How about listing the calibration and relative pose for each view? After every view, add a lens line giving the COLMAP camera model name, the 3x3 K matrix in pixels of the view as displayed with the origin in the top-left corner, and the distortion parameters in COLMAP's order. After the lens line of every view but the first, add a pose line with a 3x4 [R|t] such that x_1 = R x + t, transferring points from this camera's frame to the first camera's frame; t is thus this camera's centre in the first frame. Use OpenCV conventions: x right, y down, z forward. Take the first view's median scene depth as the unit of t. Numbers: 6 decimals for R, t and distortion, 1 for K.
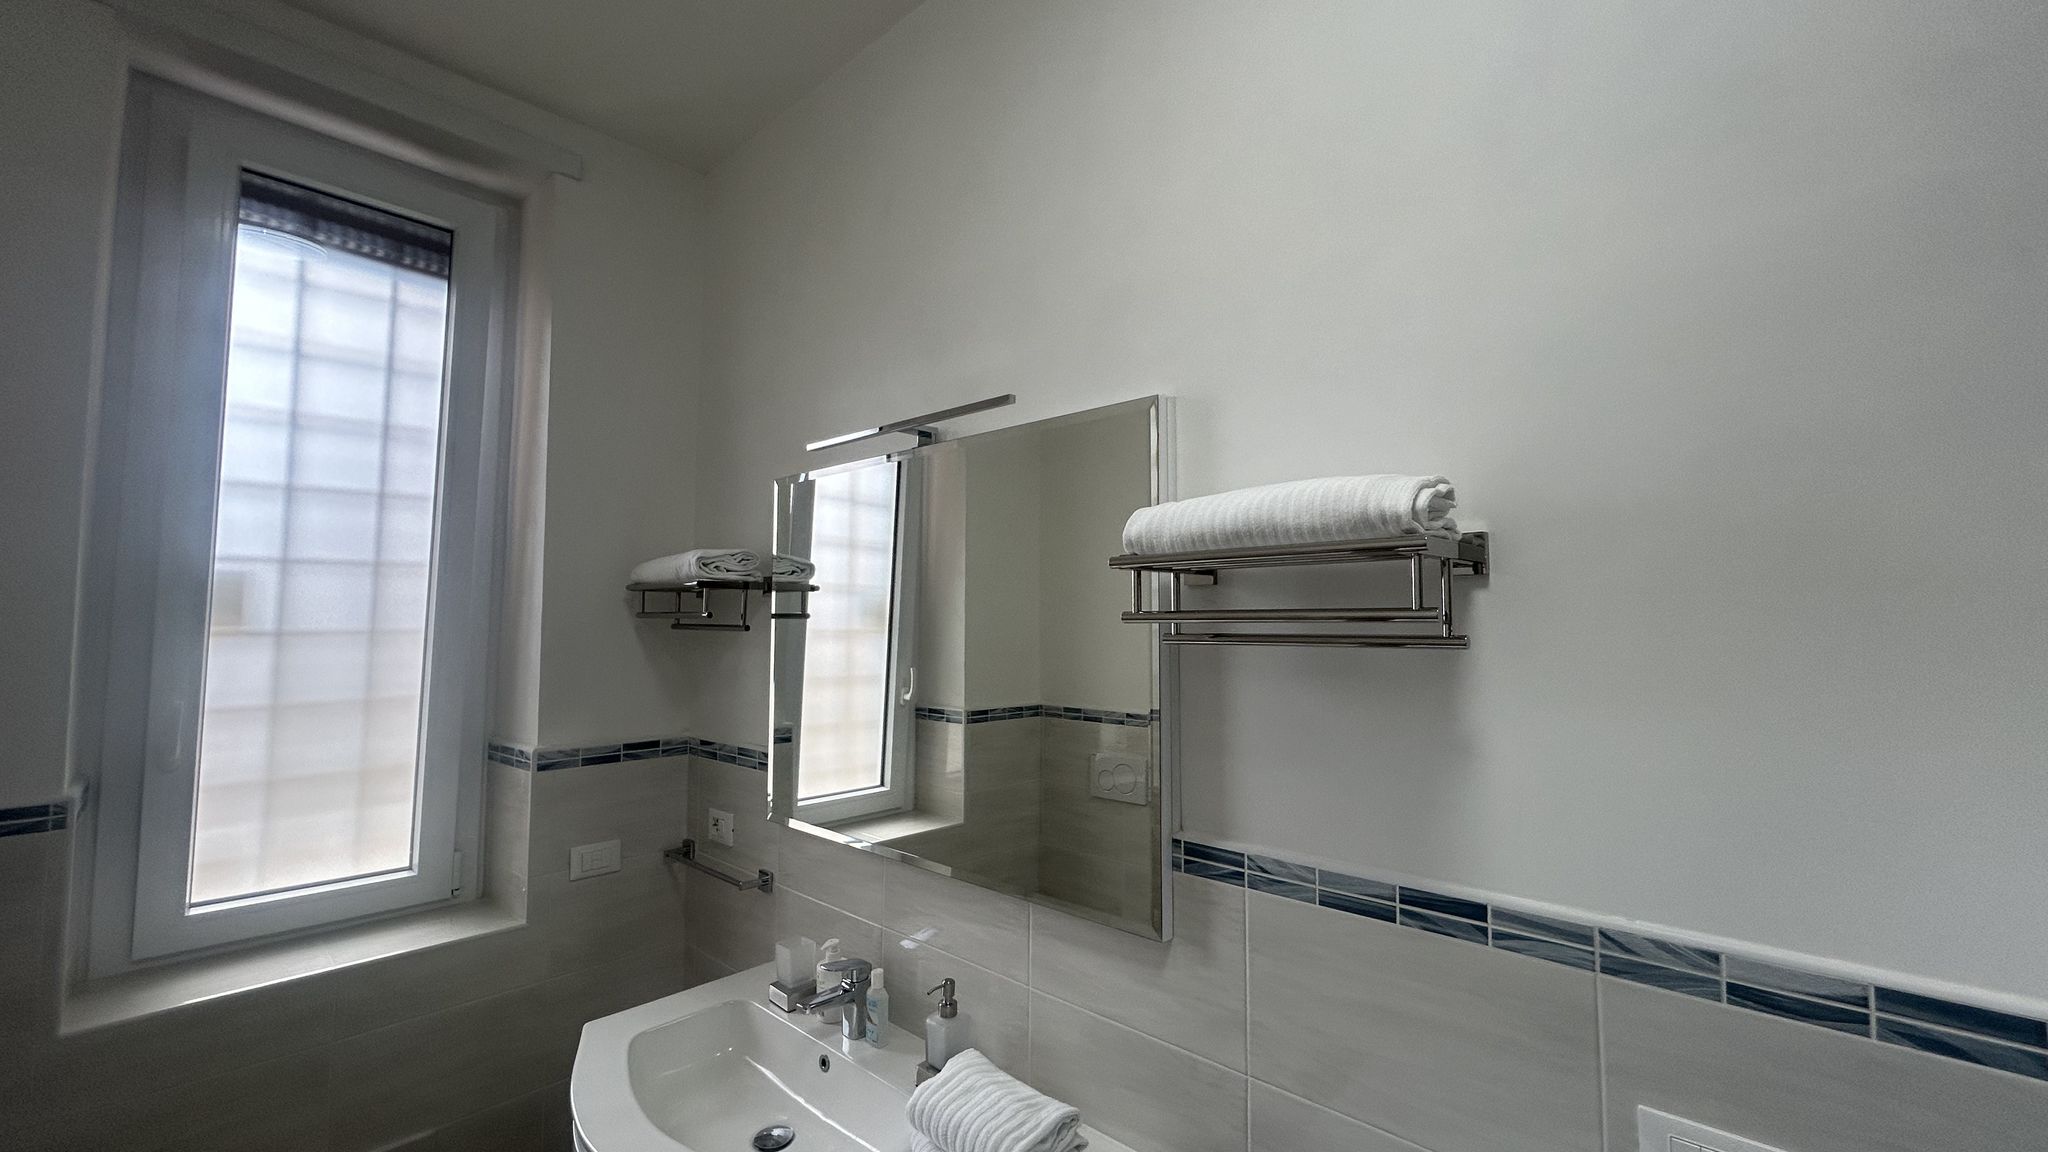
lens RADIAL K [[836.5, 0, 1023.6], [0, 836.5, 571.9], [0, 0, 1]] dist [0.003166, 0.001385]
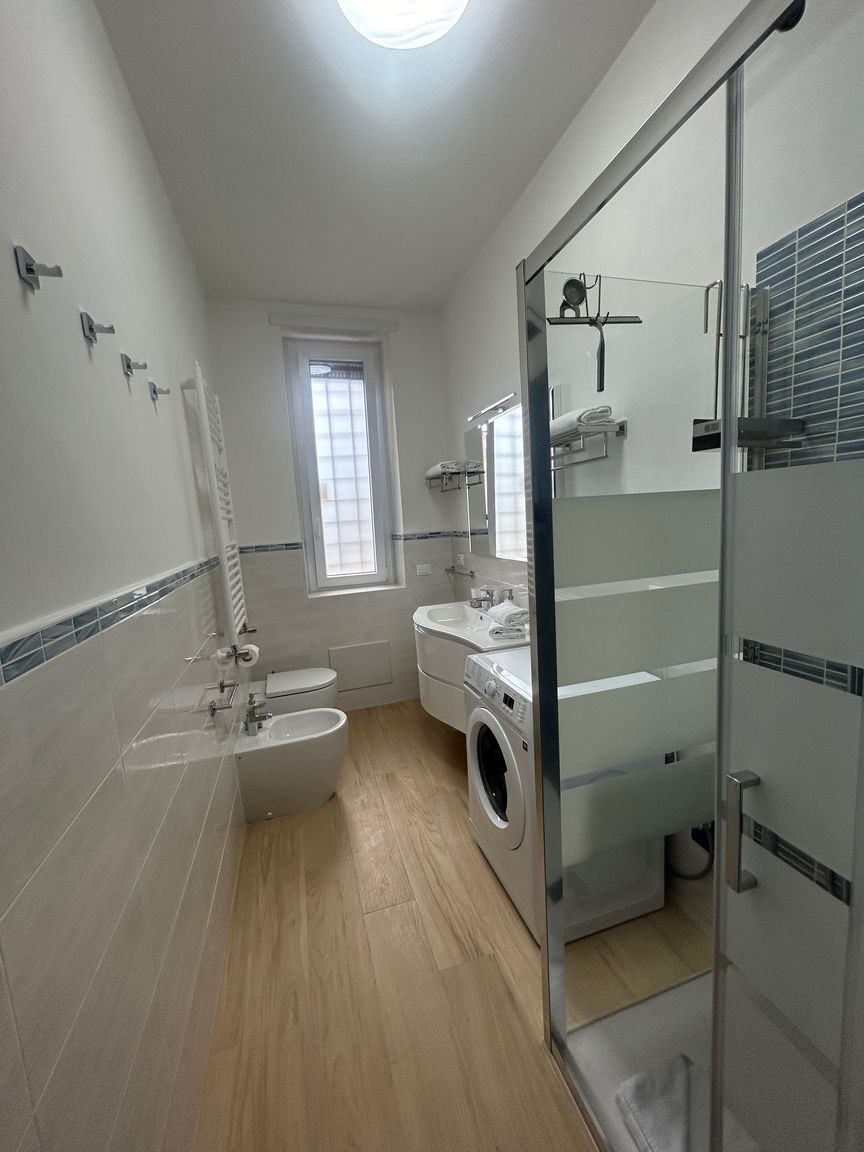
lens RADIAL K [[466.1, 0, 432.1], [0, 466.1, 576.1], [0, 0, 1]] dist [-0.003325, 0.001487]
pose [[0.866102, 0.007342, -0.499814, 0.372560], [0.094881, 0.979300, 0.178801, 0.065613], [0.490781, -0.202283, 0.847476, -0.440271]]
